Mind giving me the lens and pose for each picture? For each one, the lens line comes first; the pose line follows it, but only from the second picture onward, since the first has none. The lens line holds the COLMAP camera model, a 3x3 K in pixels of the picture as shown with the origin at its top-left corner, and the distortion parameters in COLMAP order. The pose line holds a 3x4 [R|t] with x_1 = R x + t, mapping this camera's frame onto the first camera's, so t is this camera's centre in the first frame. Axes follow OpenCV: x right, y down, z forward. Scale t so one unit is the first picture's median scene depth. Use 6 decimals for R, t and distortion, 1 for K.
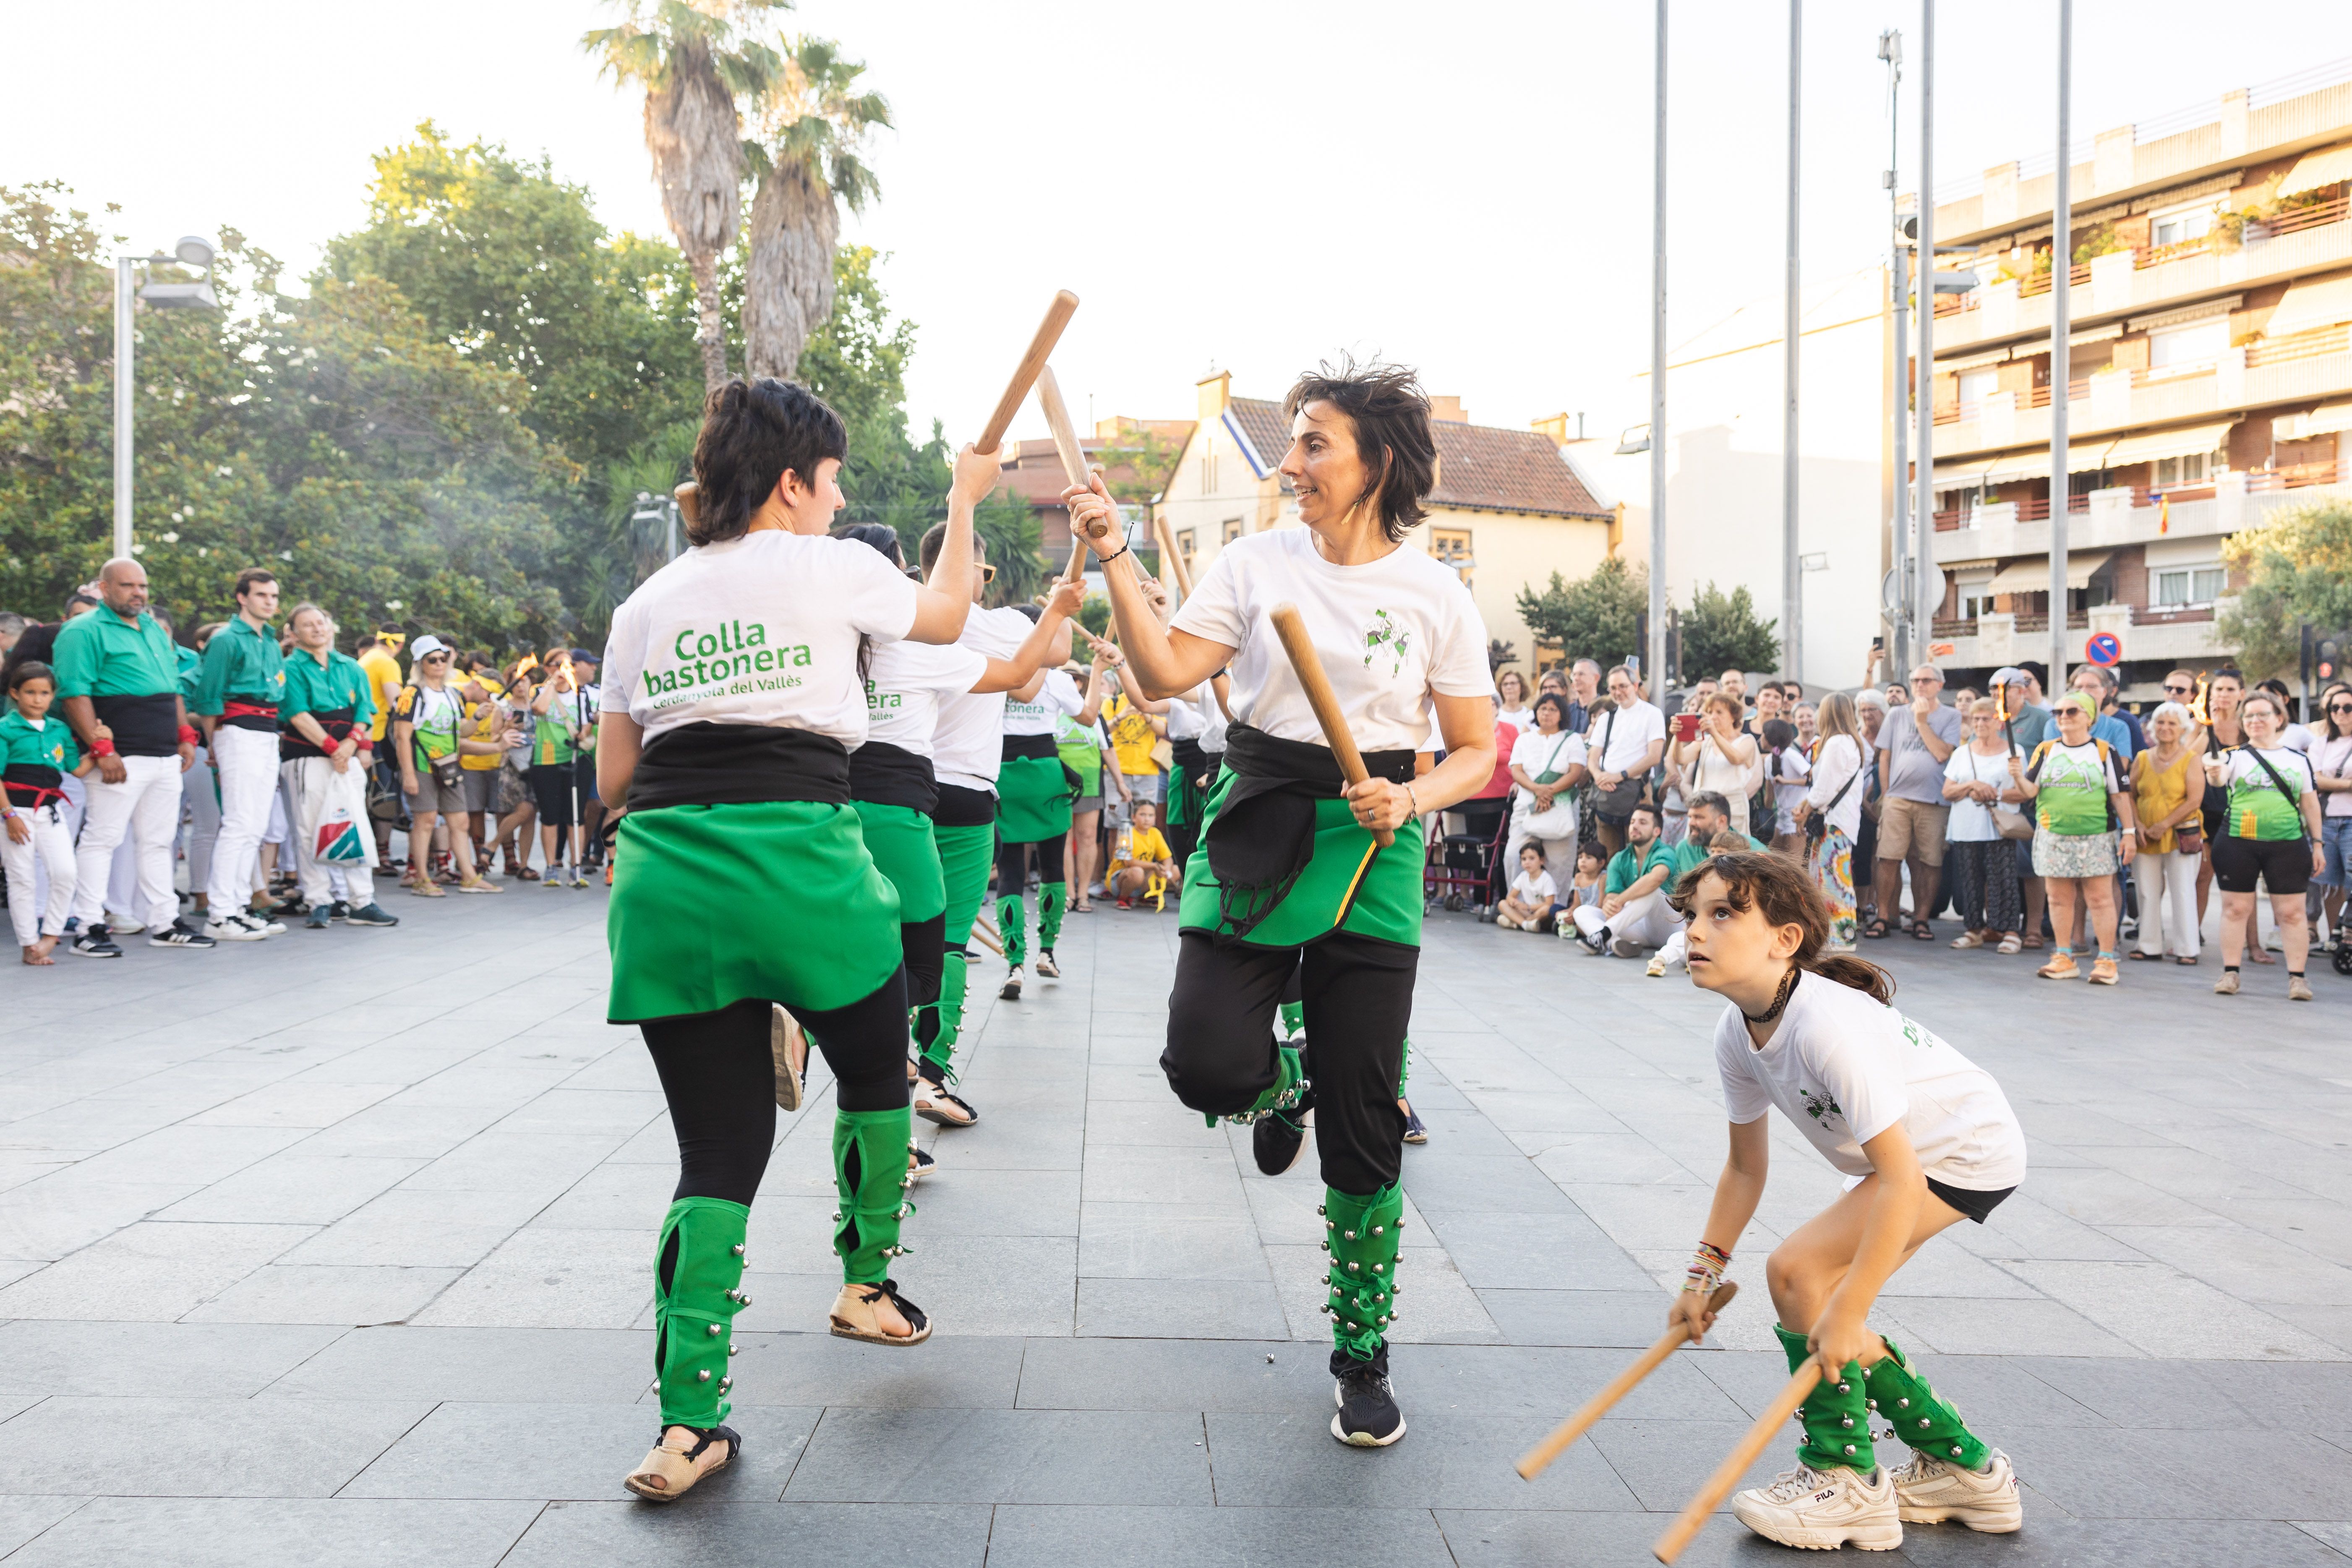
lens RADIAL K [[1764.1, 0, 1174.9], [0, 1764.1, 782.2], [0, 0, 1]] dist [0.006157, 0.000511]
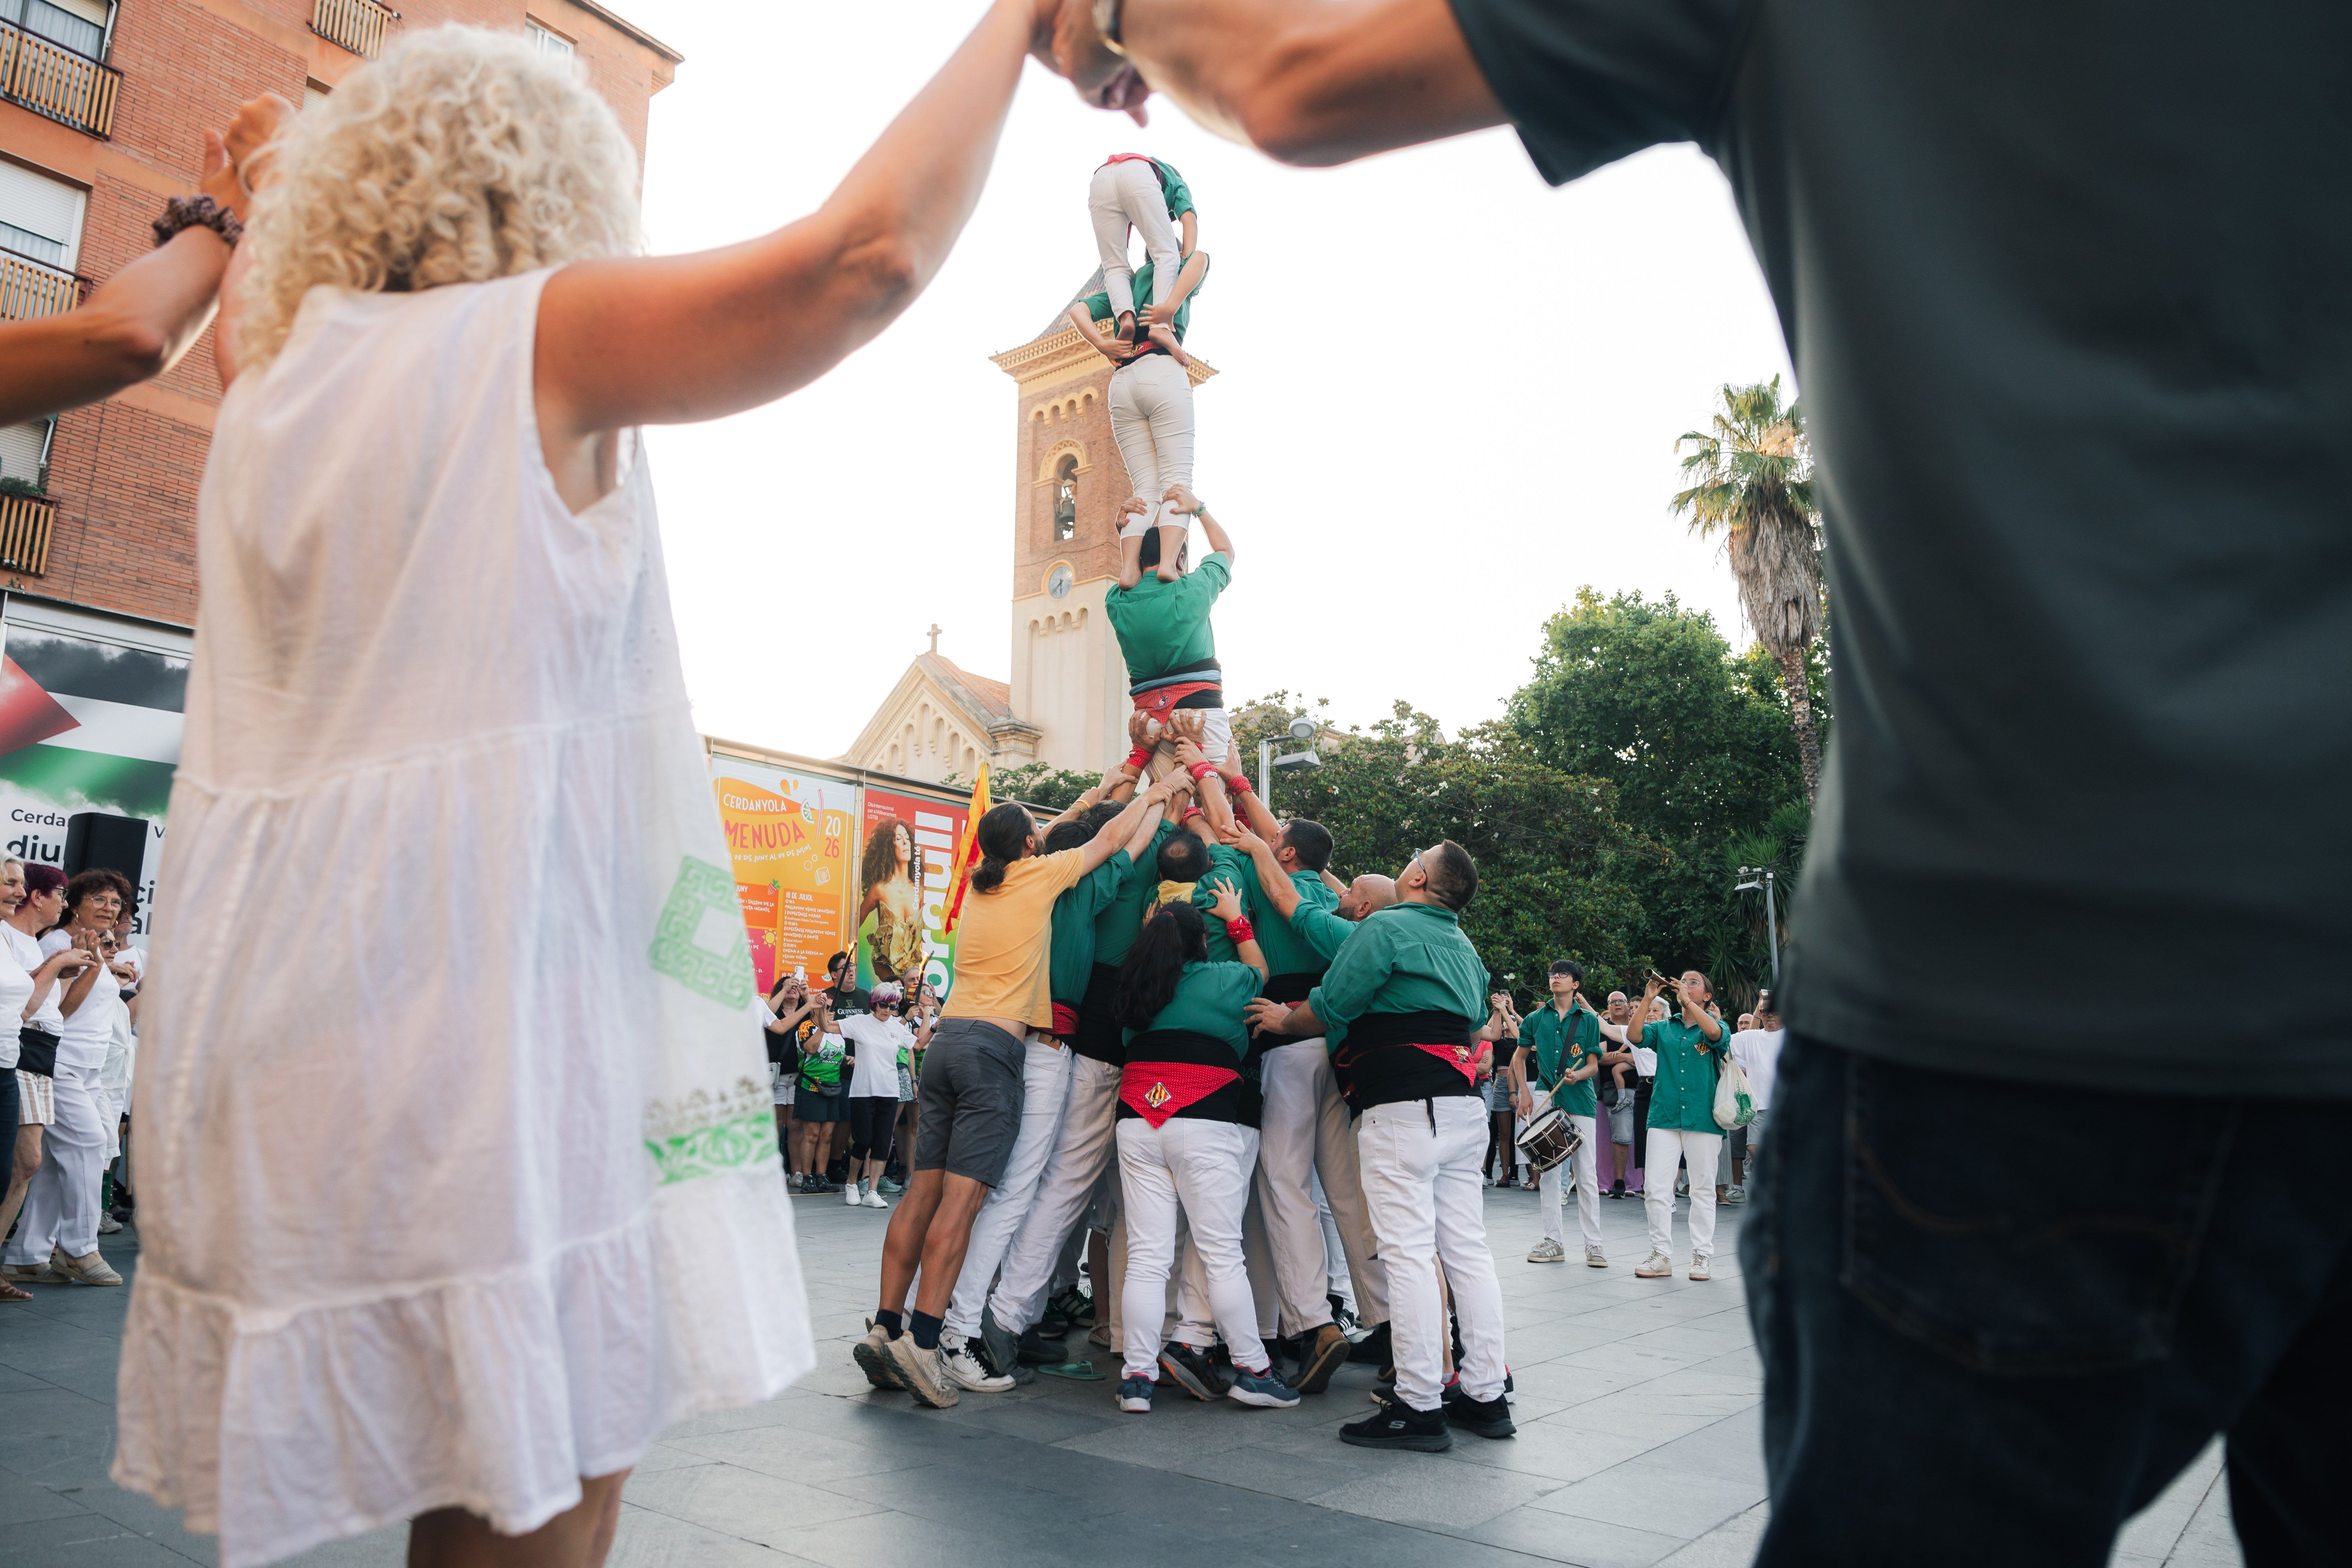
lens RADIAL K [[1590.6, 0, 1178.1], [0, 1590.6, 788.9], [0, 0, 1]] dist [0.012384, -0.003958]
pose [[0.756851, -0.125863, -0.641354, 0.076265], [-0.014573, 0.977789, -0.209085, 0.005276], [0.653425, 0.167593, 0.738206, 0.003756]]
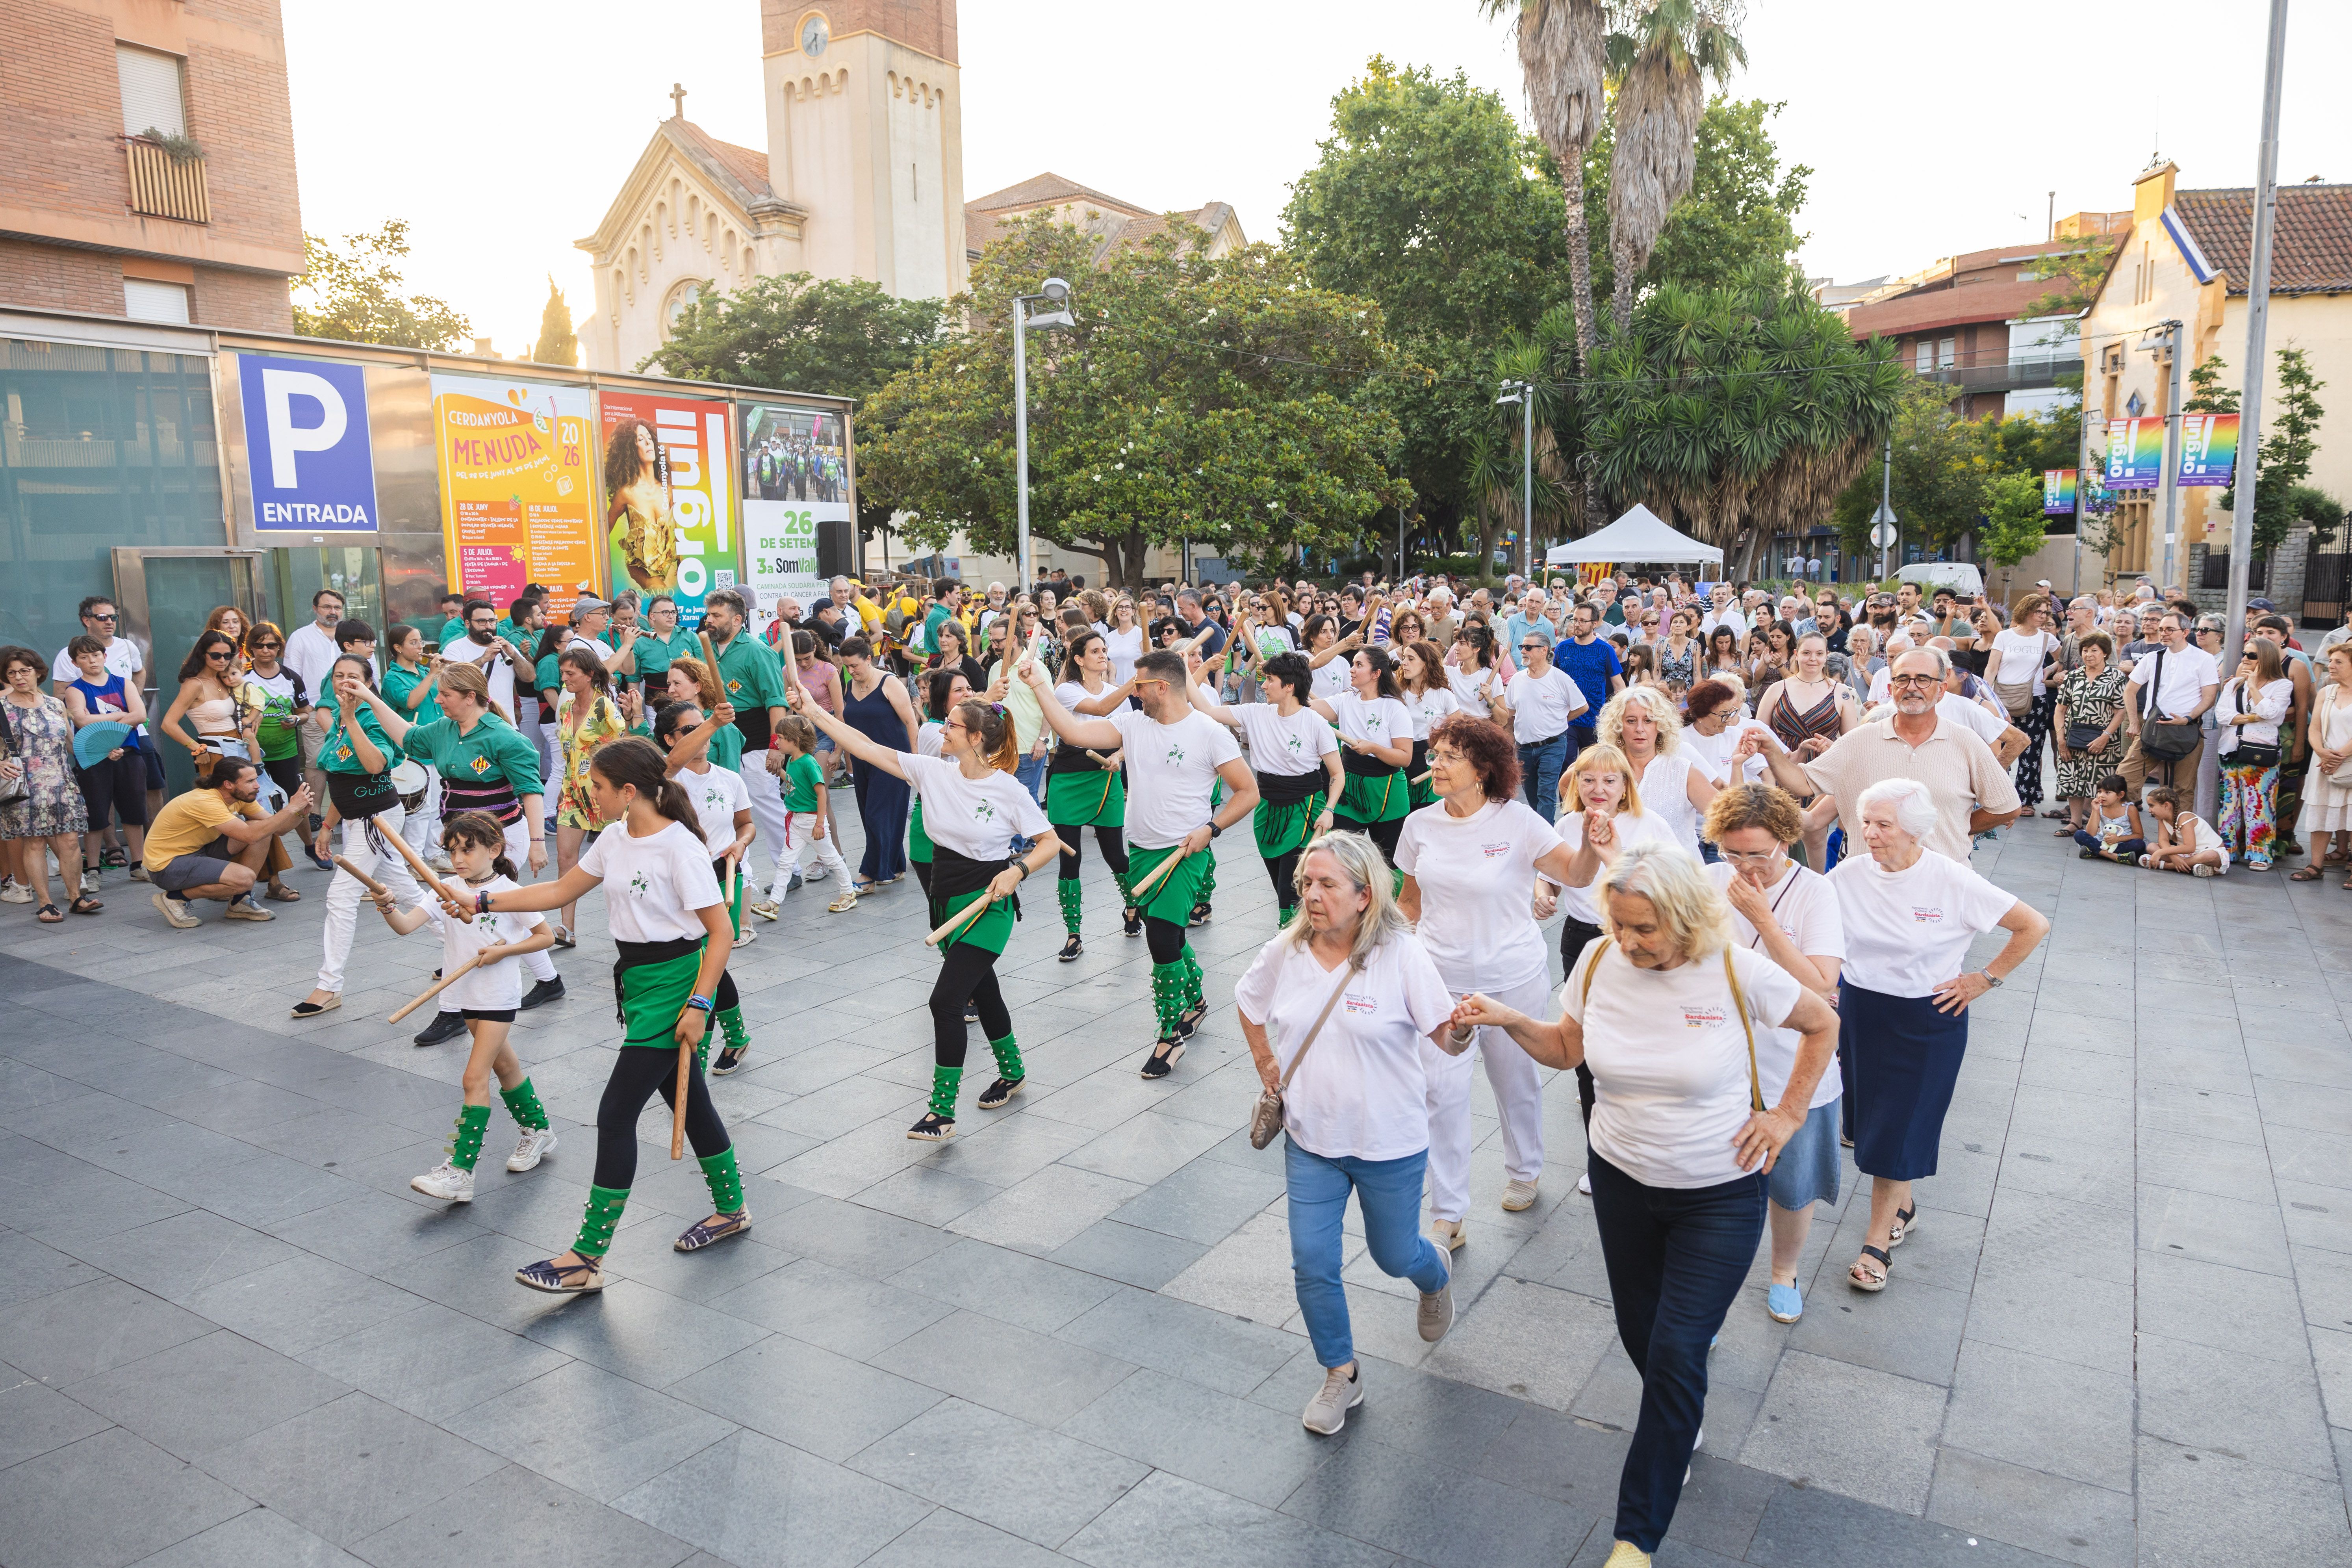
lens RADIAL K [[1590.7, 0, 1173.5], [0, 1590.7, 771.6], [0, 0, 1]] dist [0.012384, -0.003958]
pose [[0.827646, 0.055753, -0.558475, 0.104950], [0.012167, 0.993038, 0.117167, -0.030175], [0.561119, -0.103768, 0.821205, -0.006908]]
